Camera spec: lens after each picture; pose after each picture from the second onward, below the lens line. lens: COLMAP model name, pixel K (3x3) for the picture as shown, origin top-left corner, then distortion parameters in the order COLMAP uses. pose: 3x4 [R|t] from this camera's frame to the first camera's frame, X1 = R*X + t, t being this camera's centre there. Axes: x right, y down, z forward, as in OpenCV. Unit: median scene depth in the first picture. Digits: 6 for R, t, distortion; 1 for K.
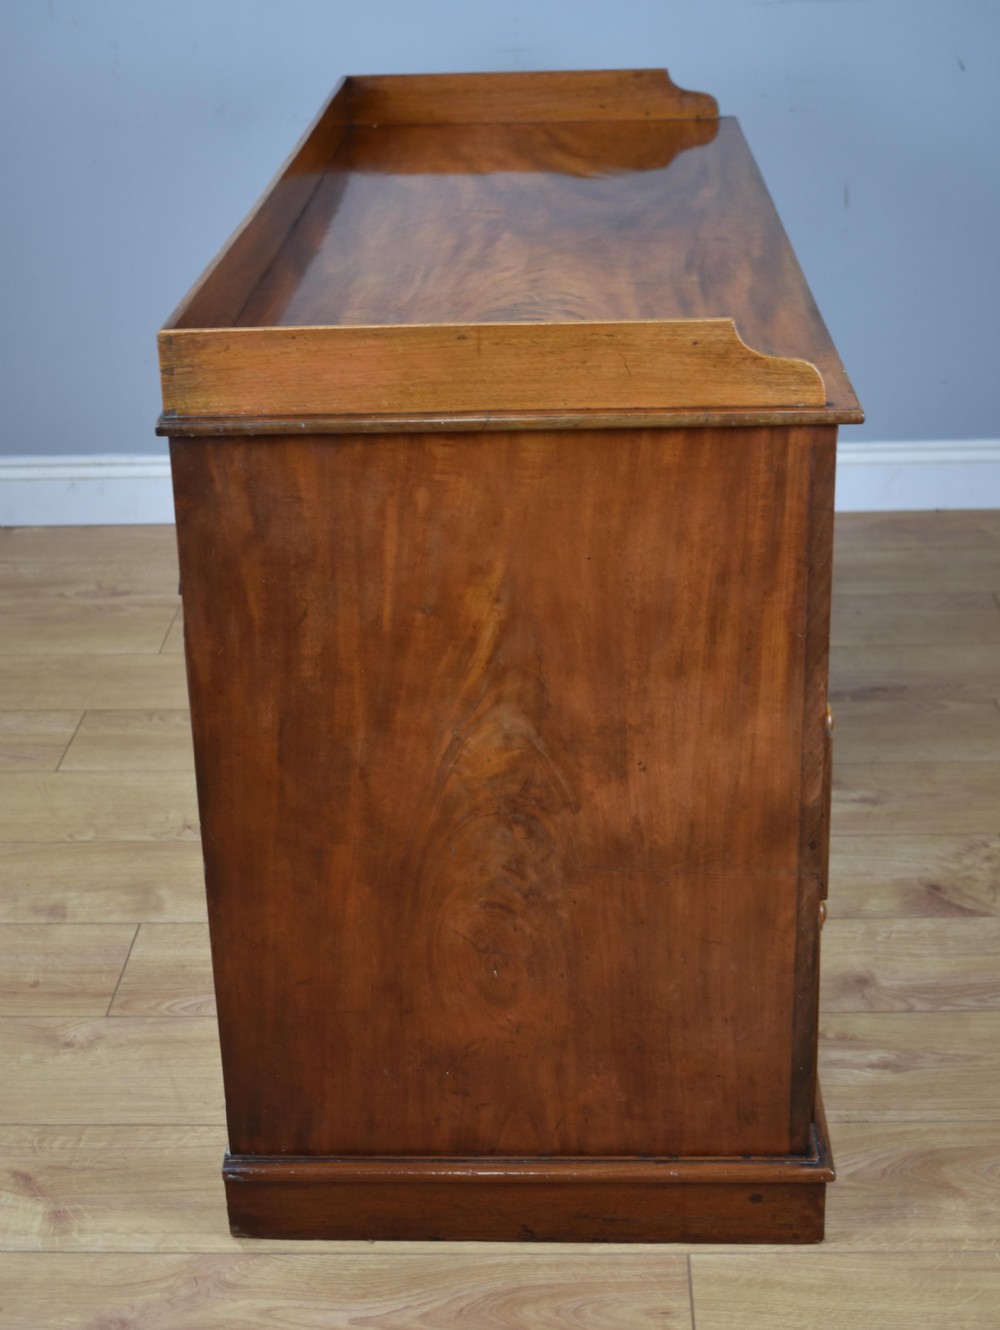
lens RADIAL K [[2065.8, 0, 500.7], [0, 2065.8, 577.6], [0, 0, 1]] dist [-0.021100, 0.014962]
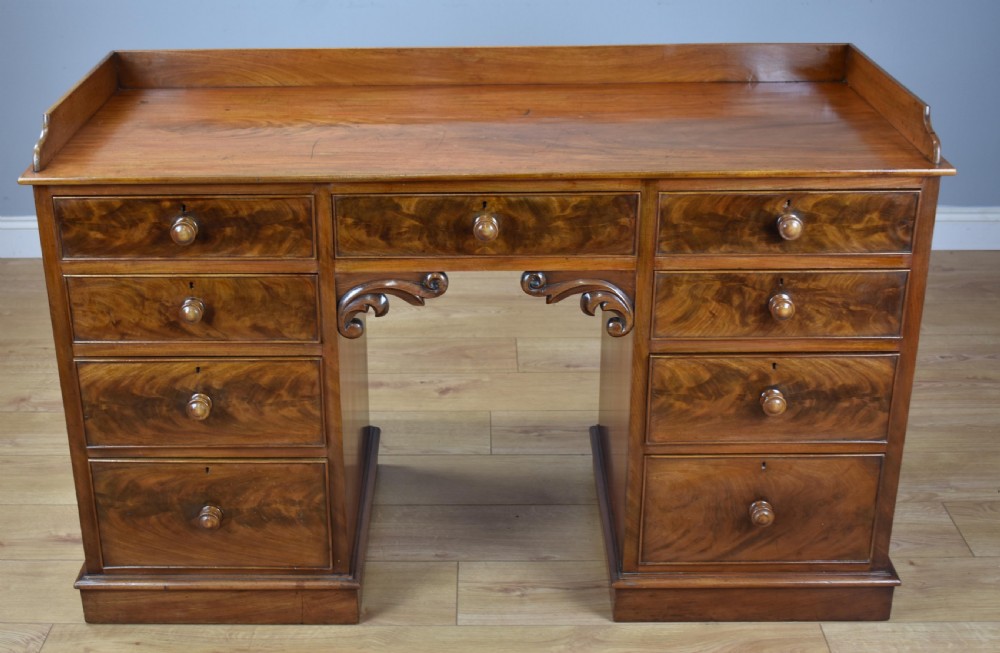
lens RADIAL K [[1360.3, 0, 456.2], [0, 1360.3, 341.6], [0, 0, 1]] dist [-0.036921, -0.050394]
pose [[0.029648, 0.436969, -0.898988, 1.222803], [-0.362970, 0.842696, 0.397637, -0.530043], [0.931329, 0.314517, 0.183591, 1.062274]]
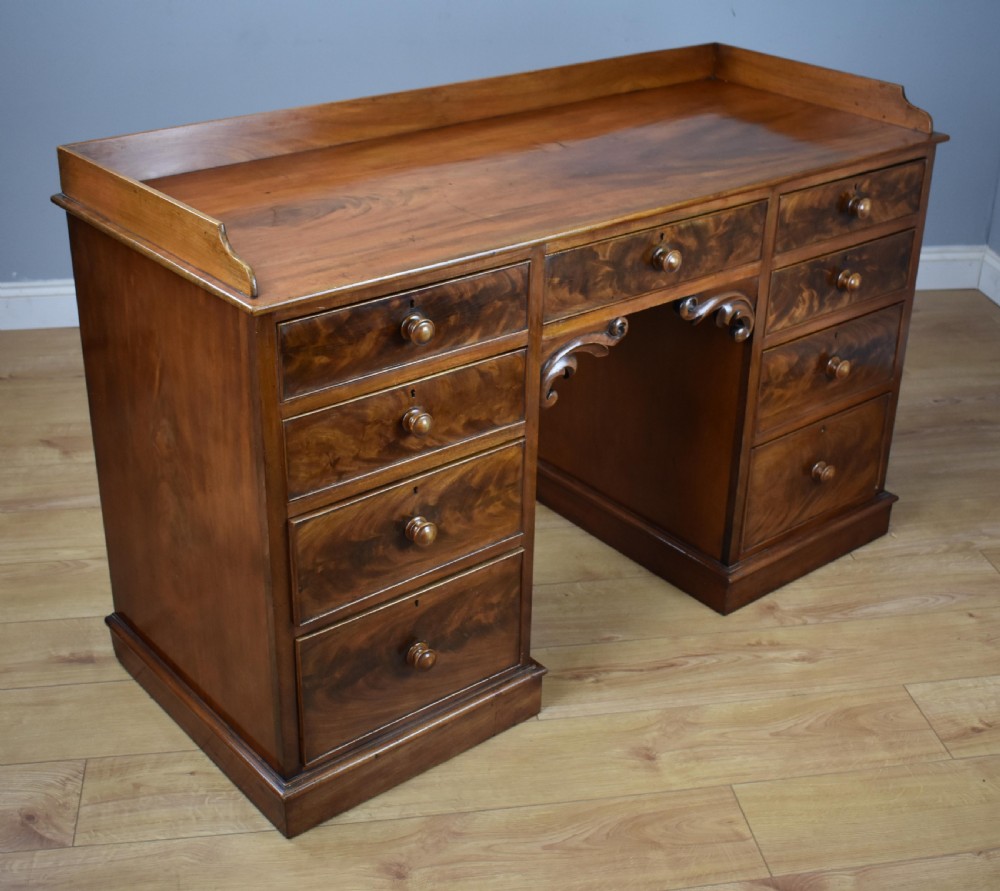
lens RADIAL K [[1400.4, 0, 547.1], [0, 1400.4, 448.8], [0, 0, 1]] dist [-0.048803, -0.060653]
pose [[0.682432, 0.374138, -0.627939, 0.873337], [-0.317492, 0.925525, 0.206401, -0.231268], [0.658396, 0.058511, 0.750394, 0.353390]]
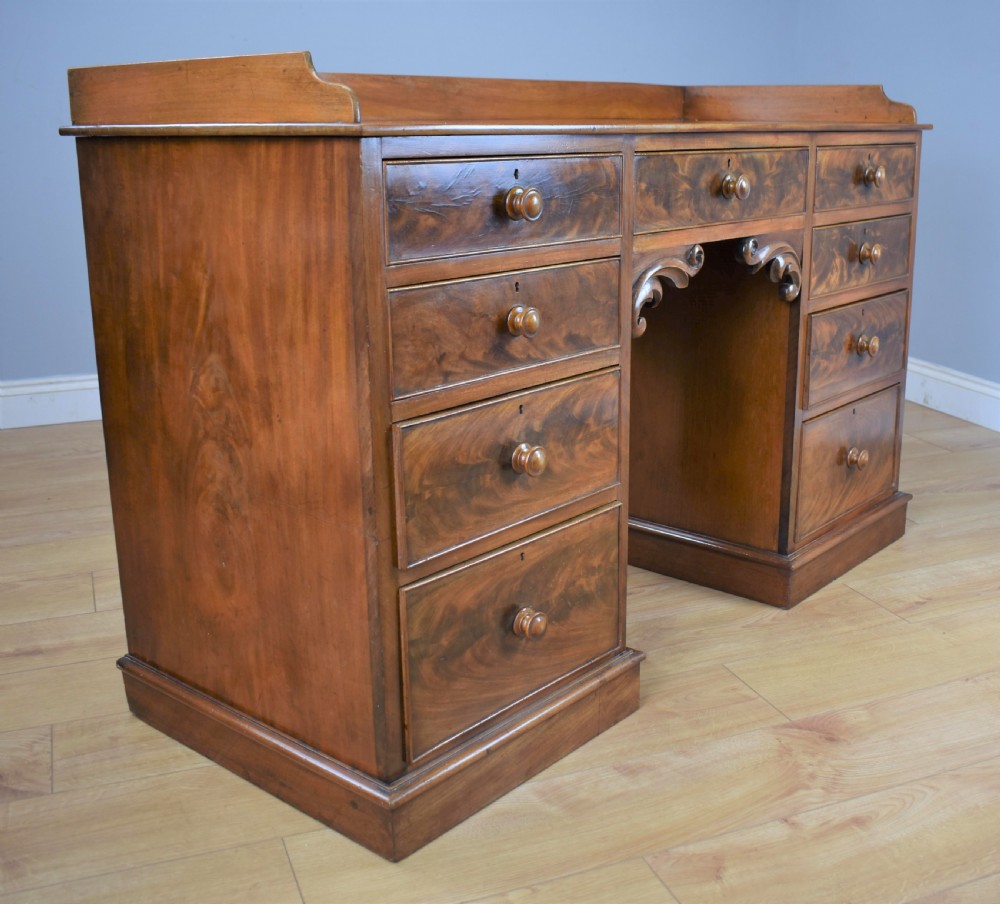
lens RADIAL K [[1184.2, 0, 599.7], [0, 1184.2, 449.6], [0, 0, 1]] dist [-0.079129, -0.012441]
pose [[0.814895, 0.186898, -0.548649, 0.622462], [-0.240446, 0.970298, -0.026596, 0.078673], [0.527382, 0.153593, 0.835630, 0.472080]]
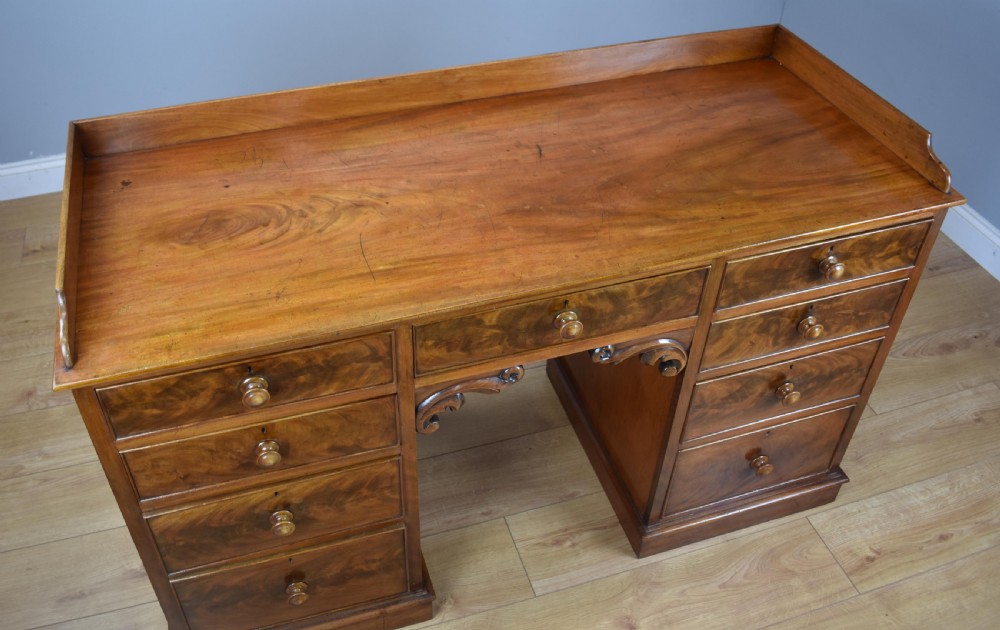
lens RADIAL K [[882.0, 0, 464.0], [0, 882.0, 262.7], [0, 0, 1]] dist [-0.089367, -0.005808]
pose [[0.329399, 0.616126, -0.715461, 0.617292], [-0.364466, 0.781993, 0.505620, -0.537267], [0.871012, 0.094210, 0.482145, 0.842135]]
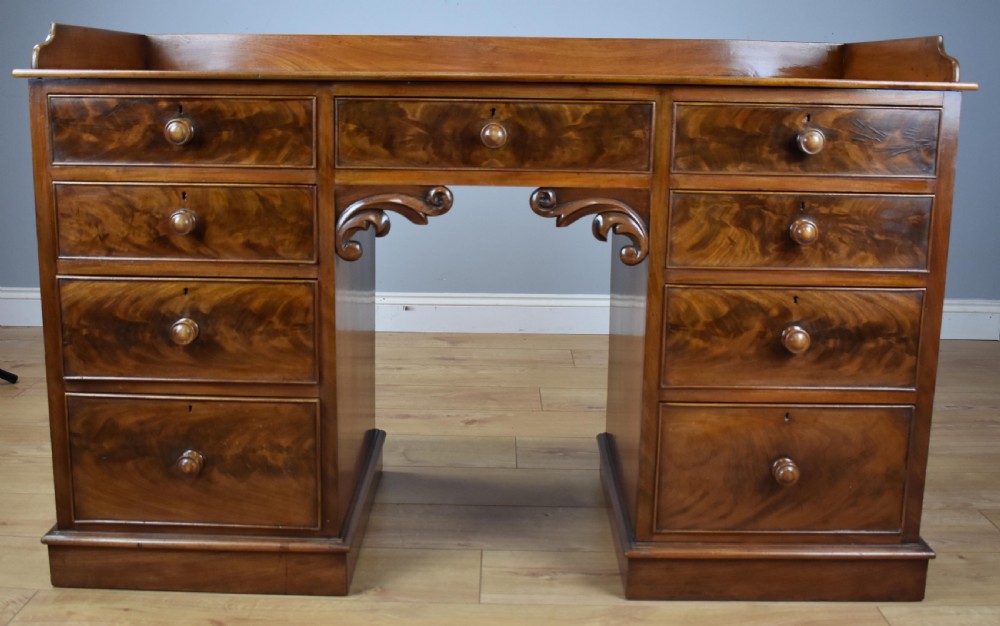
lens RADIAL K [[1093.3, 0, 489.0], [0, 1093.3, 303.0], [0, 0, 1]] dist [-0.081319, -0.011102]
pose [[0.029280, 0.229753, -0.972808, 1.038724], [-0.386278, 0.900219, 0.200983, -0.222278], [0.921917, 0.369890, 0.115107, 1.208749]]
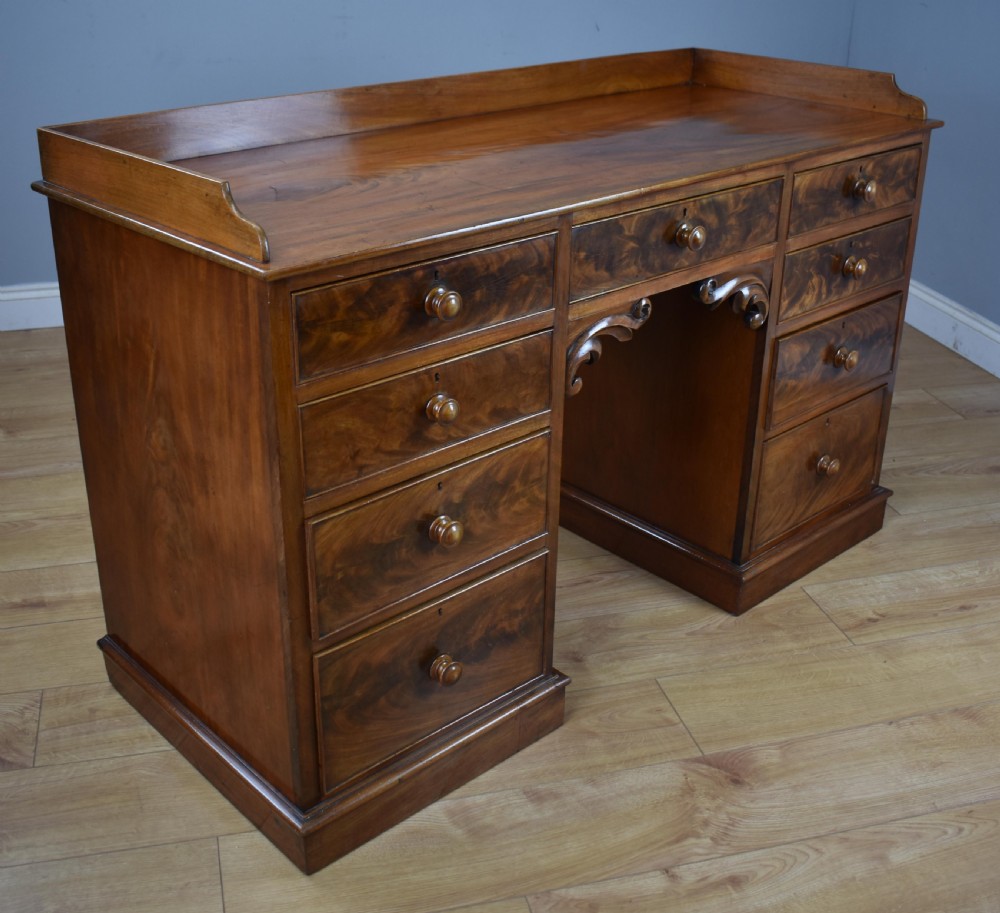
lens RADIAL K [[1209.5, 0, 495.2], [0, 1209.5, 439.5], [0, 0, 1]] dist [-0.079715, -0.013904]
pose [[0.708874, 0.325759, -0.625602, 0.690296], [-0.290675, 0.943060, 0.161698, -0.128626], [0.642655, 0.067224, 0.763201, 0.471560]]
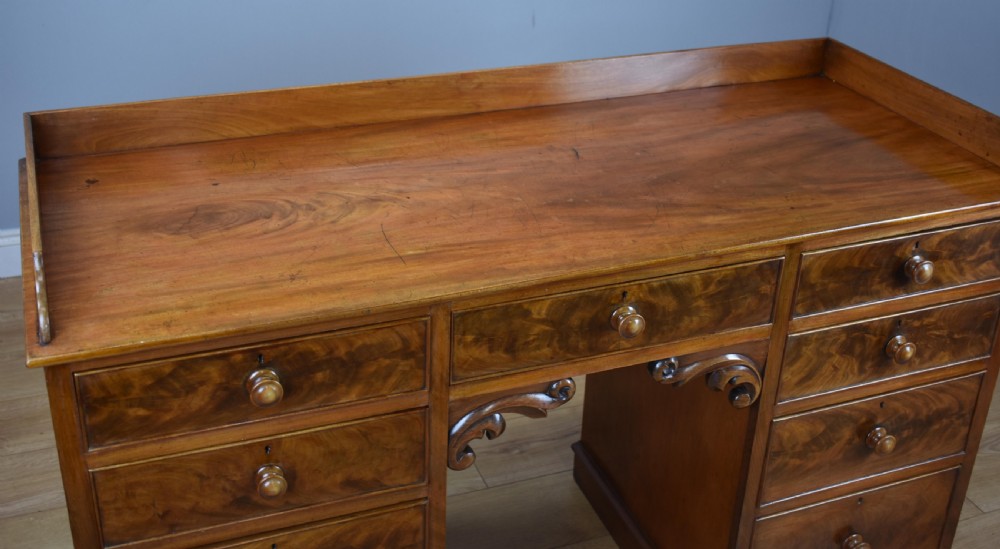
lens RADIAL K [[1146.2, 0, 499.5], [0, 1146.2, 222.4], [0, 0, 1]] dist [-0.056881, -0.011169]
pose [[0.399201, 0.435107, -0.807044, 0.740534], [-0.381929, 0.879133, 0.285053, -0.421757], [0.833528, 0.194440, 0.517131, 0.766667]]
